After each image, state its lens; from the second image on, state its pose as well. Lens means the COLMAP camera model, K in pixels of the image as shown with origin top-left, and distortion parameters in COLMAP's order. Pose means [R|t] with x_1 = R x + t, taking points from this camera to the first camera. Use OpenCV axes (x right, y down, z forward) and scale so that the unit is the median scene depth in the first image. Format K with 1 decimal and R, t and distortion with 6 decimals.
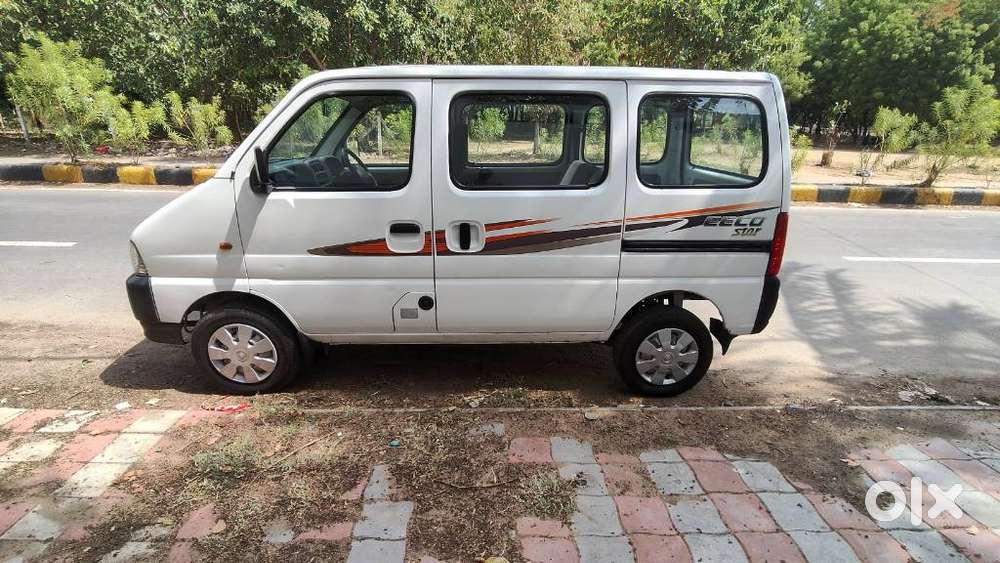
lens RADIAL K [[465.4, 0, 496.9], [0, 465.4, 297.7], [0, 0, 1]] dist [-0.010210, -0.000493]
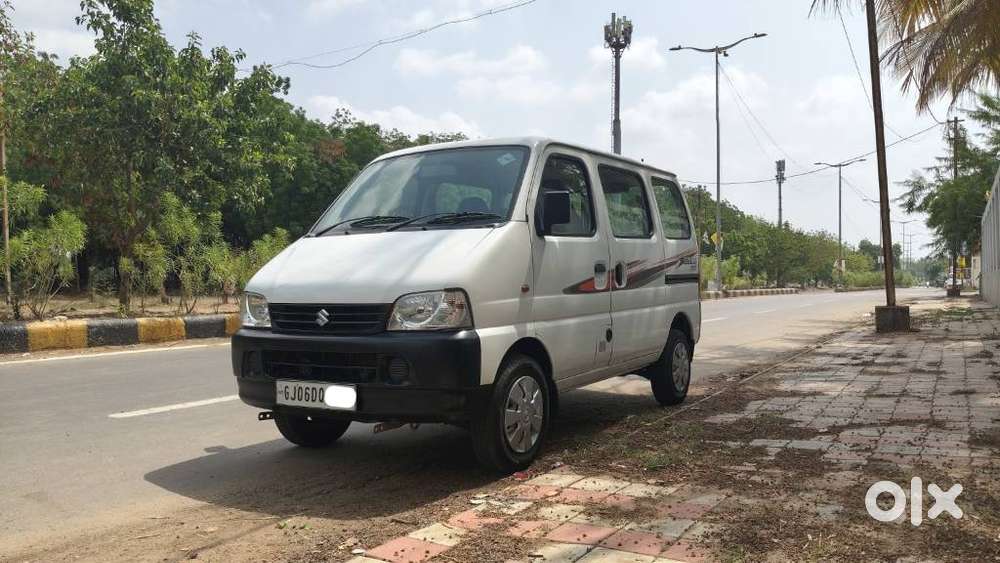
lens RADIAL K [[771.7, 0, 500.0], [0, 771.7, 281.5], [0, 0, 1]] dist [0.001838, -0.059991]
pose [[0.549359, -0.031988, 0.834974, -1.910277], [0.319102, 0.931562, -0.174261, 0.136165], [-0.772255, 0.362174, 0.521969, 0.197031]]
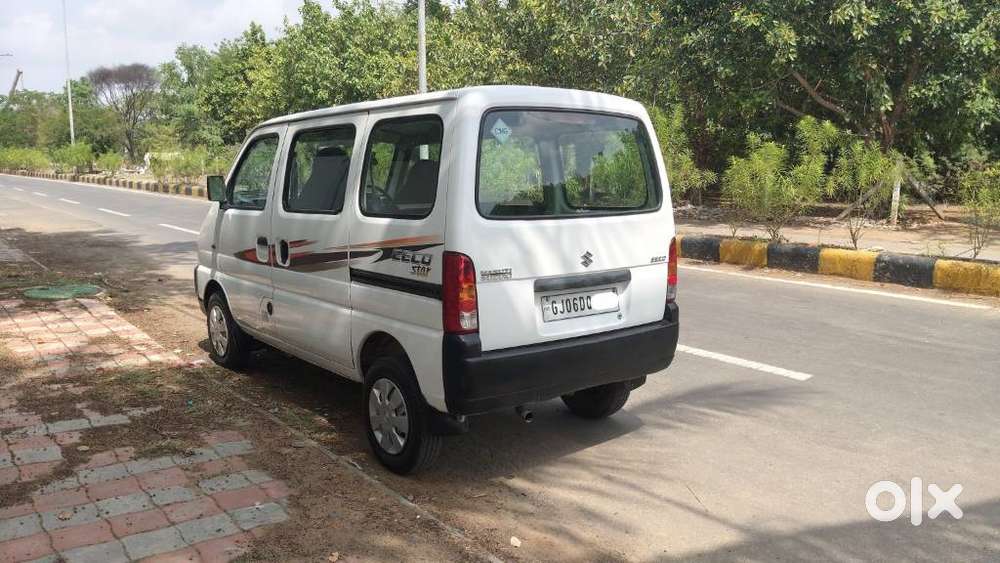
lens RADIAL K [[771.7, 0, 500.0], [0, 771.7, 281.5], [0, 0, 1]] dist [0.001838, -0.059991]
pose [[0.588603, 0.096744, -0.802613, 1.764728], [-0.274134, 0.957876, -0.085579, -0.045414], [0.760524, 0.270395, 0.590329, 0.304423]]
